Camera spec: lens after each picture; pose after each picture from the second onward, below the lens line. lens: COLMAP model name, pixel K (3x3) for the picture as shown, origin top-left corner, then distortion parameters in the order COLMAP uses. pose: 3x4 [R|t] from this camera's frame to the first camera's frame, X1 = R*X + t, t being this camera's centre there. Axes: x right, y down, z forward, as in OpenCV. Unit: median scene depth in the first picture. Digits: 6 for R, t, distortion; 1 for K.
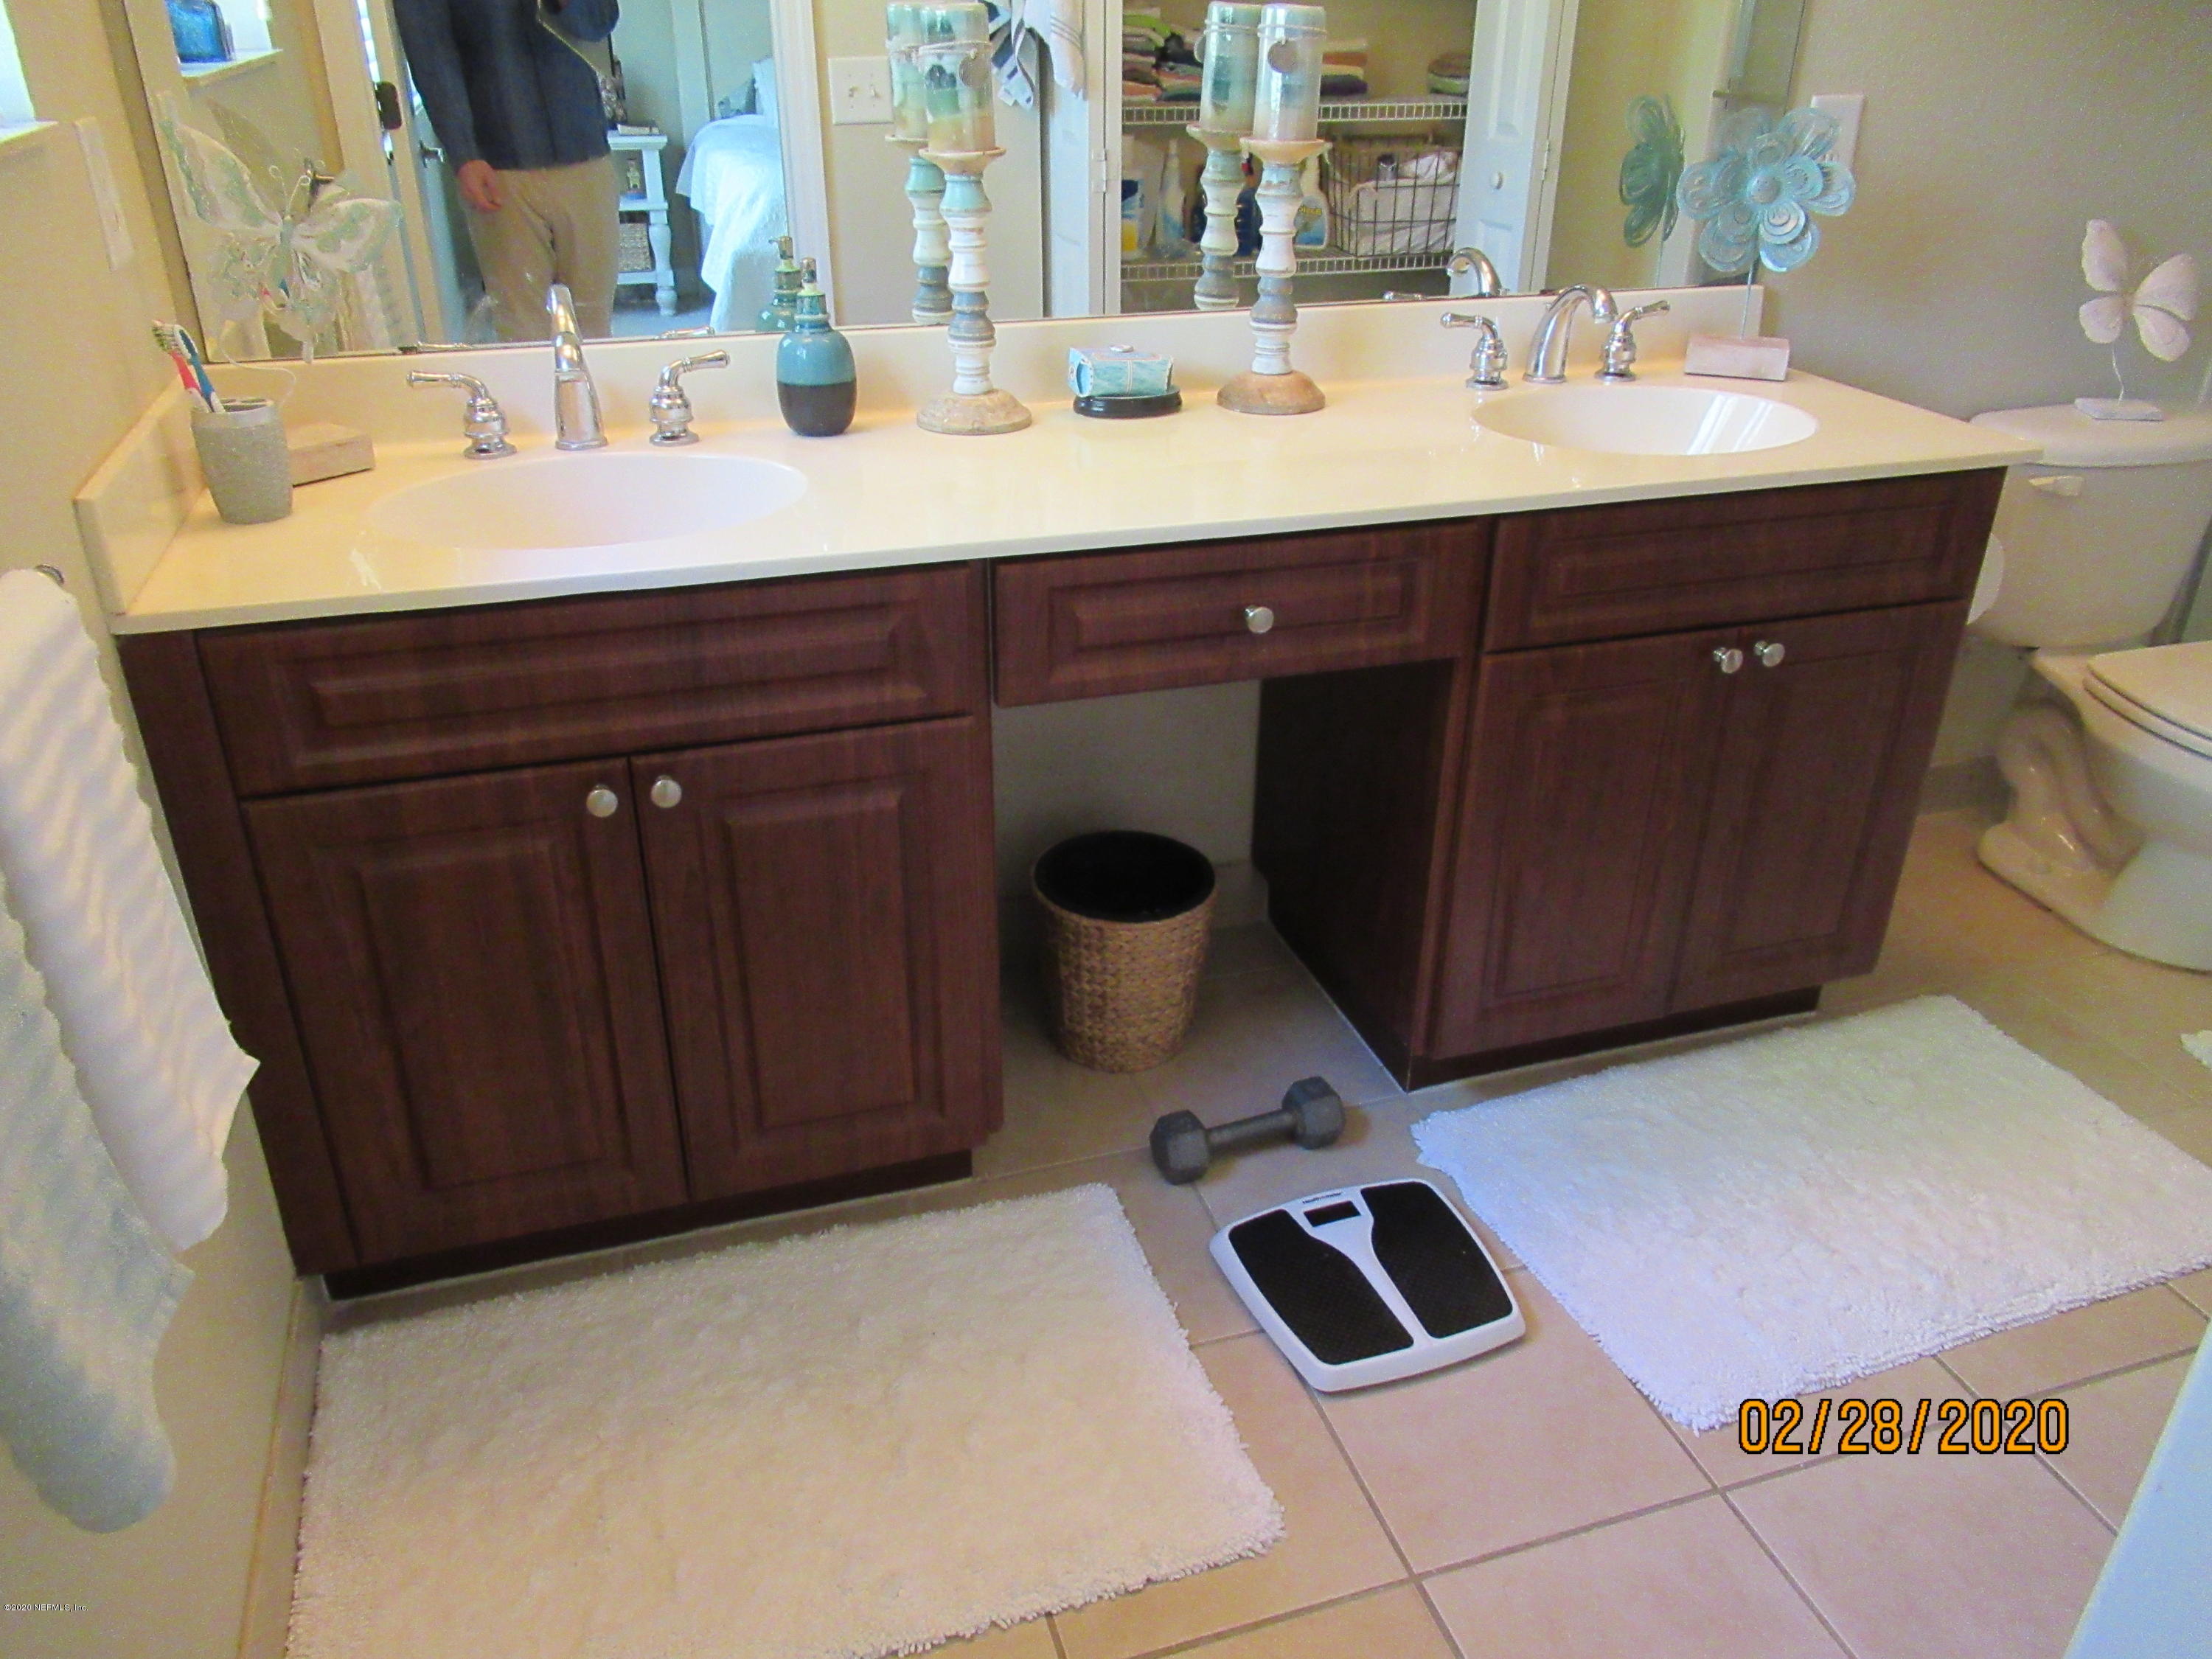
lens RADIAL K [[1645.9, 0, 1104.5], [0, 1645.9, 831.2], [0, 0, 1]] dist [-0.009959, 0.011195]
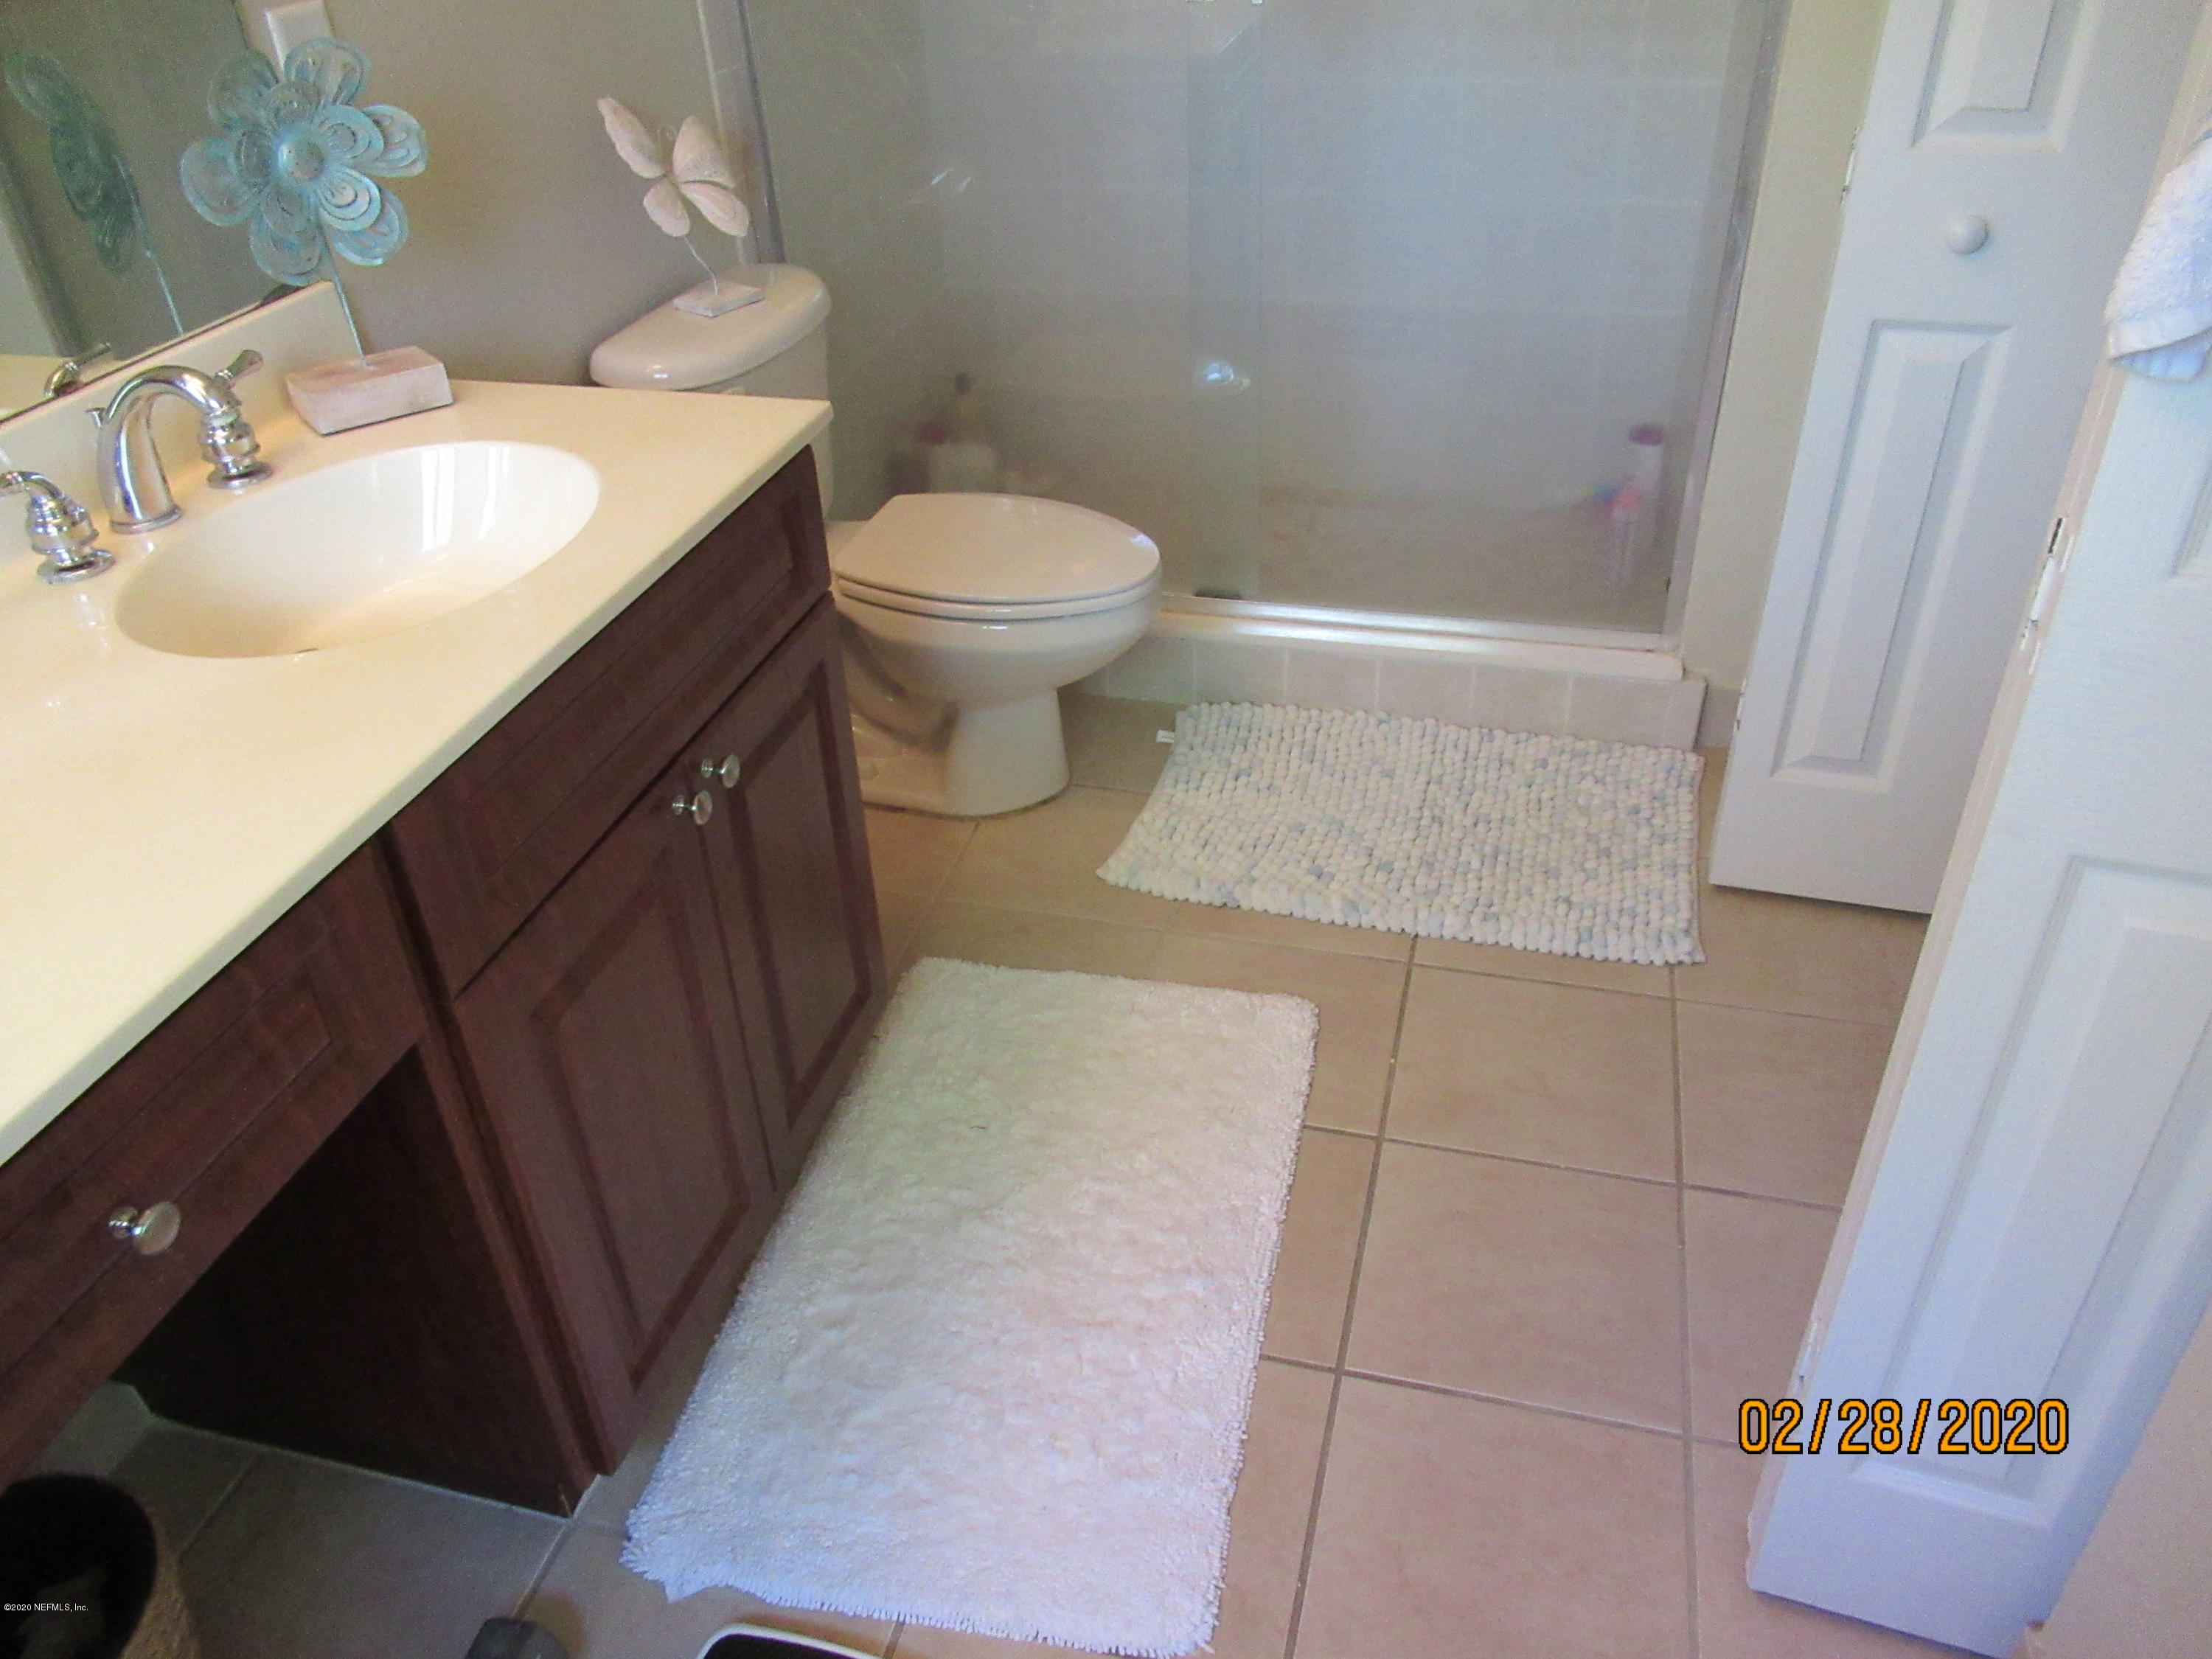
lens RADIAL K [[1645.9, 0, 1106.9], [0, 1645.9, 831.1], [0, 0, 1]] dist [-0.009959, 0.011195]
pose [[0.540897, -0.494097, 0.680660, -0.025237], [0.427063, 0.858519, 0.283834, -0.193682], [-0.724602, 0.137160, 0.675381, 0.315578]]
